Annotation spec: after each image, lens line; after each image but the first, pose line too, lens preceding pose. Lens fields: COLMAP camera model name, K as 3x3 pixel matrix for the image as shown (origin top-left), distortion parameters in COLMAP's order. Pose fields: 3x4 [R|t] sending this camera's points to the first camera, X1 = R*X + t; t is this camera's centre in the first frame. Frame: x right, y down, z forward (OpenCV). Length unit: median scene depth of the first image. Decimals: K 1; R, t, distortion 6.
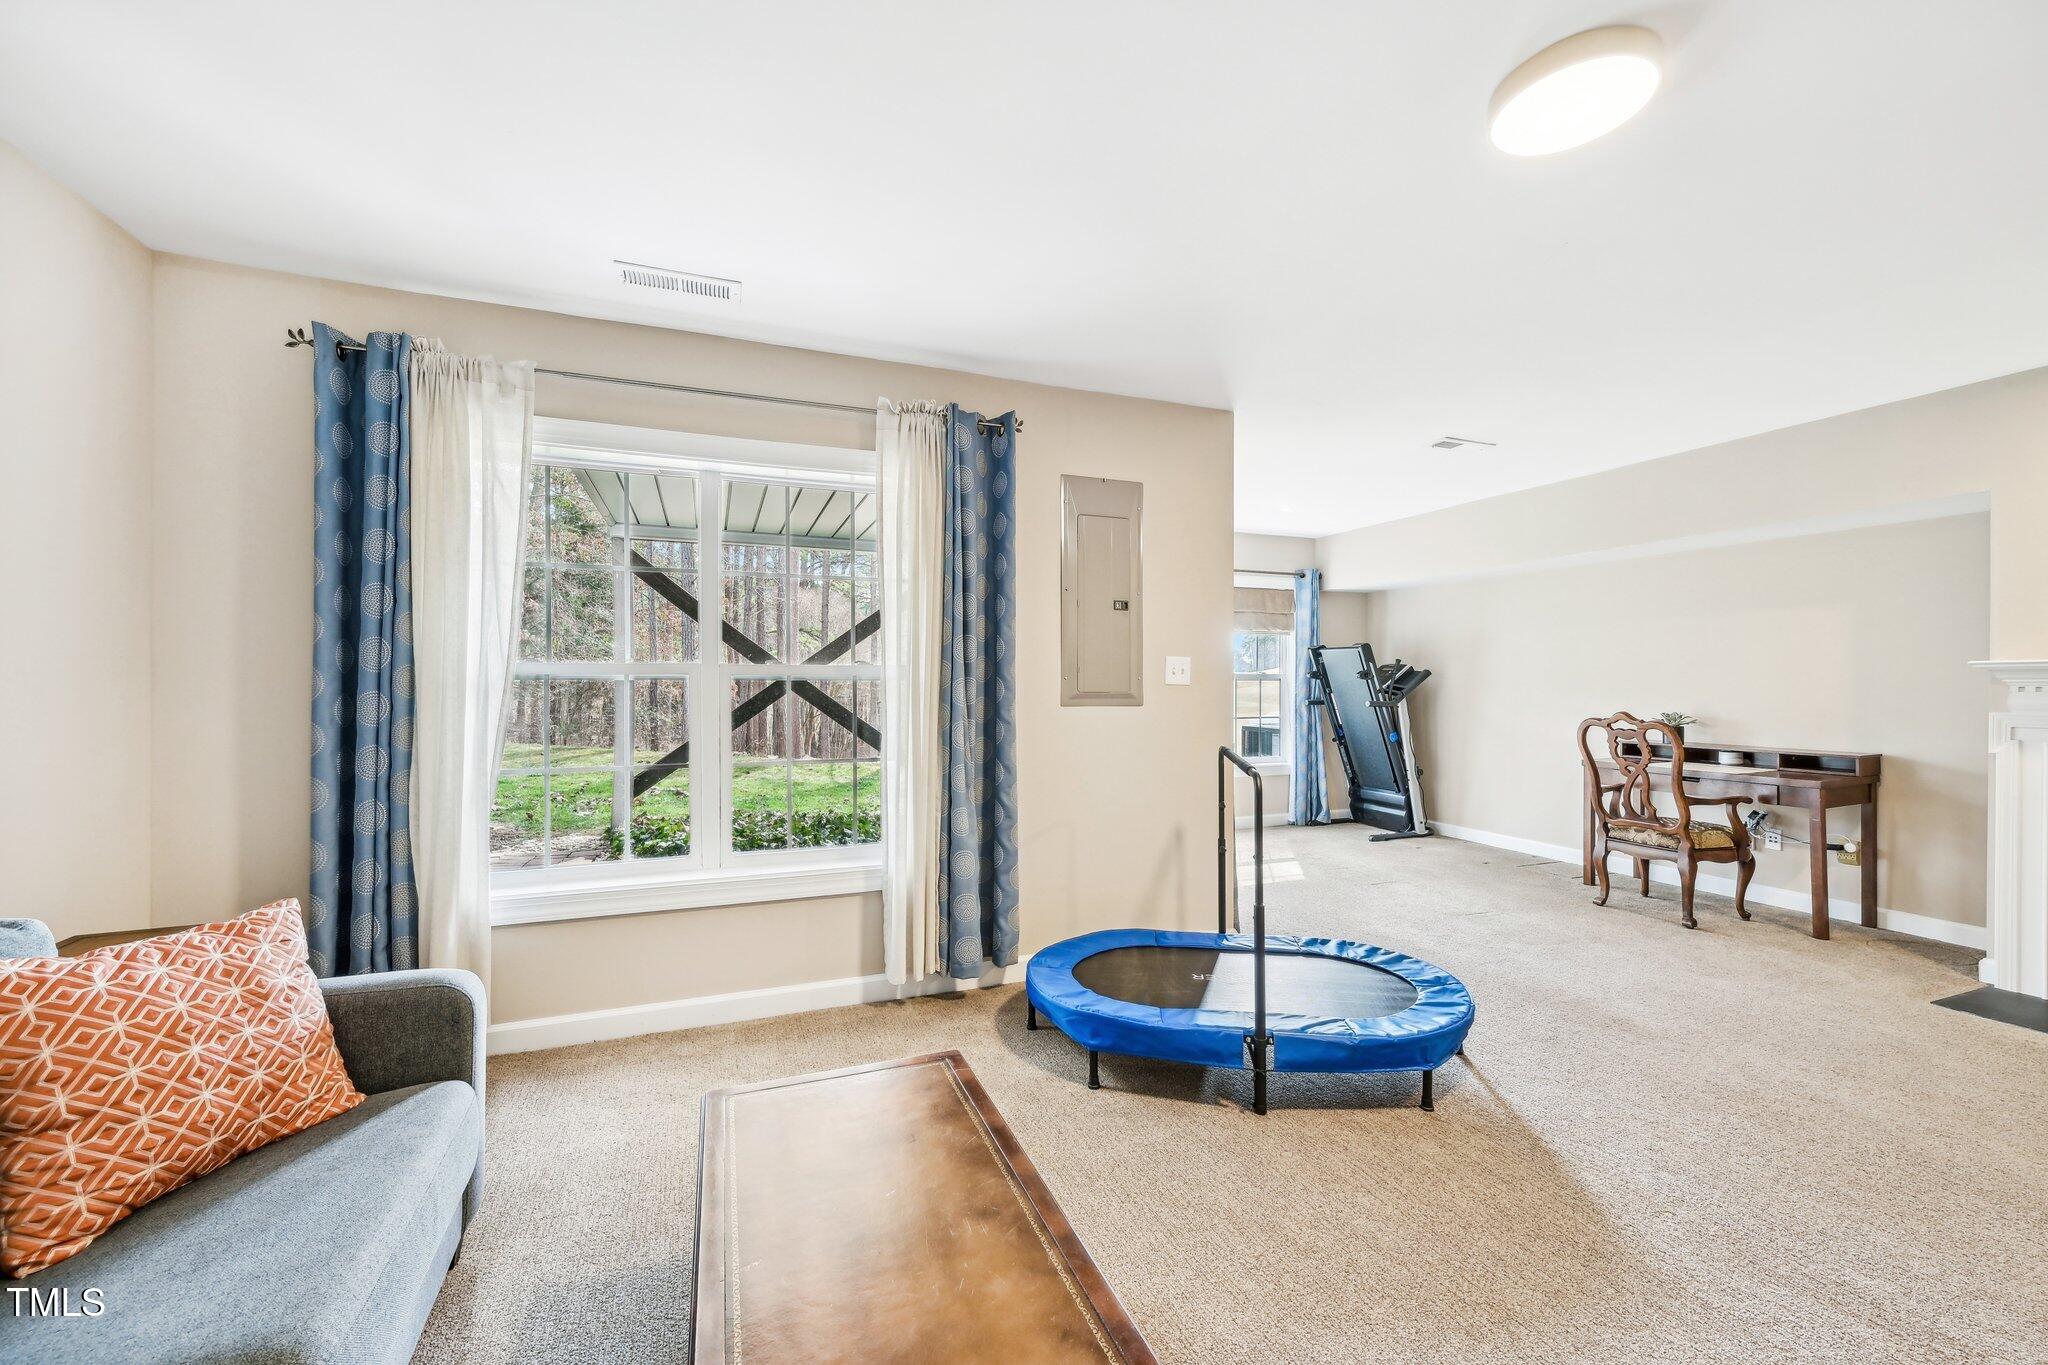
lens RADIAL K [[797.6, 0, 1020.6], [0, 797.6, 690.8], [0, 0, 1]] dist [-0.004930, 0.000611]
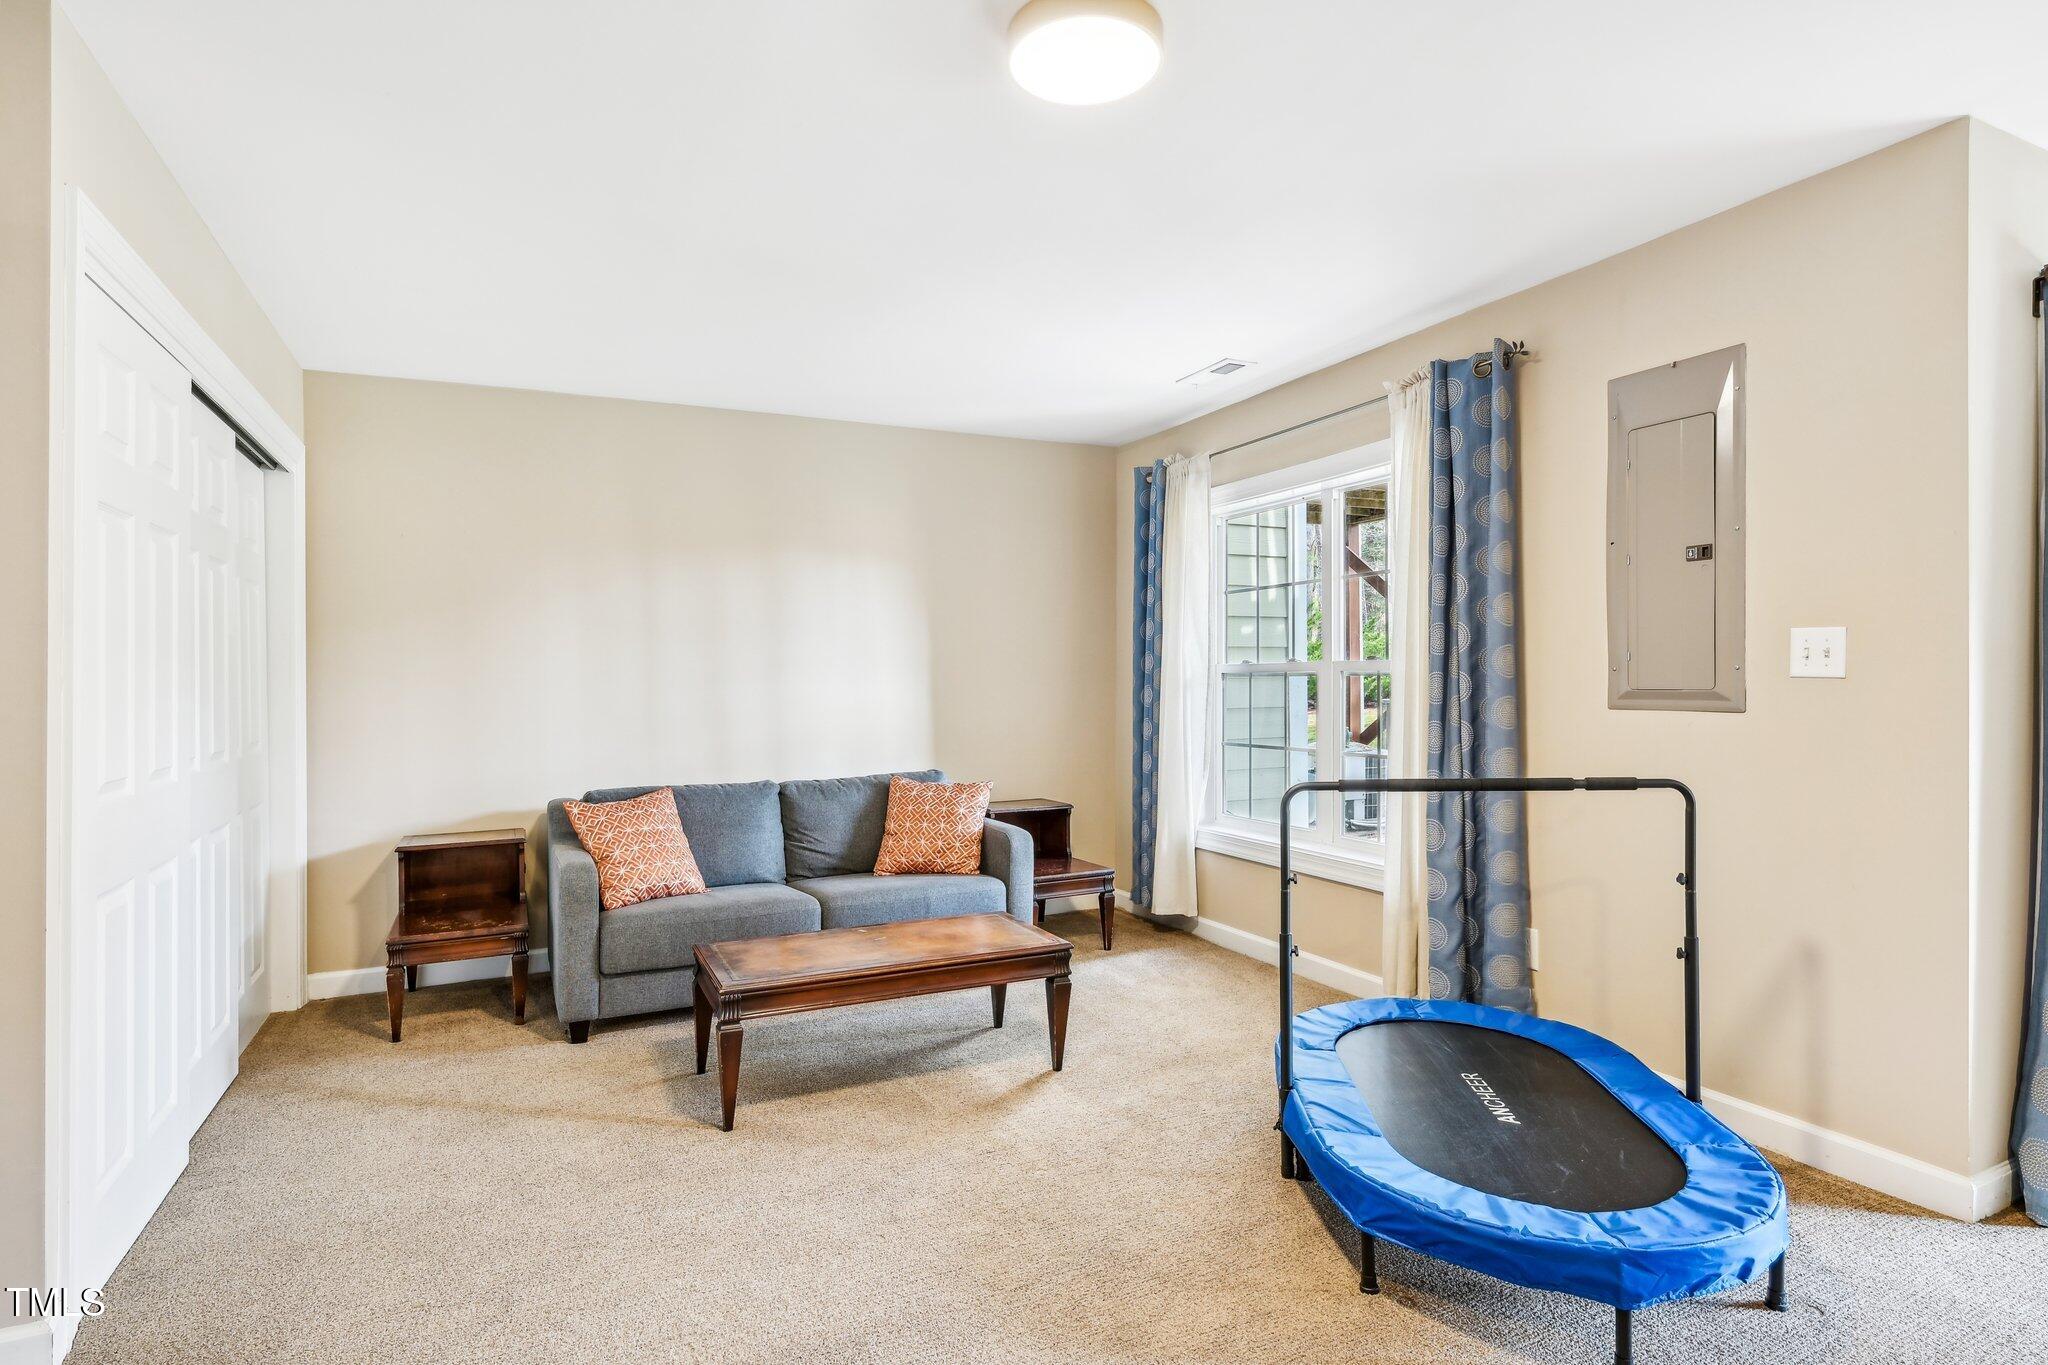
lens RADIAL K [[1041.1, 0, 1030.3], [0, 1041.1, 679.7], [0, 0, 1]] dist [-0.000771, 0.000002]
pose [[0.088476, 0.000240, -0.996078, 0.923922], [0.000731, 1.000000, 0.000306, -0.007170], [0.996078, -0.000755, 0.088476, 0.407341]]
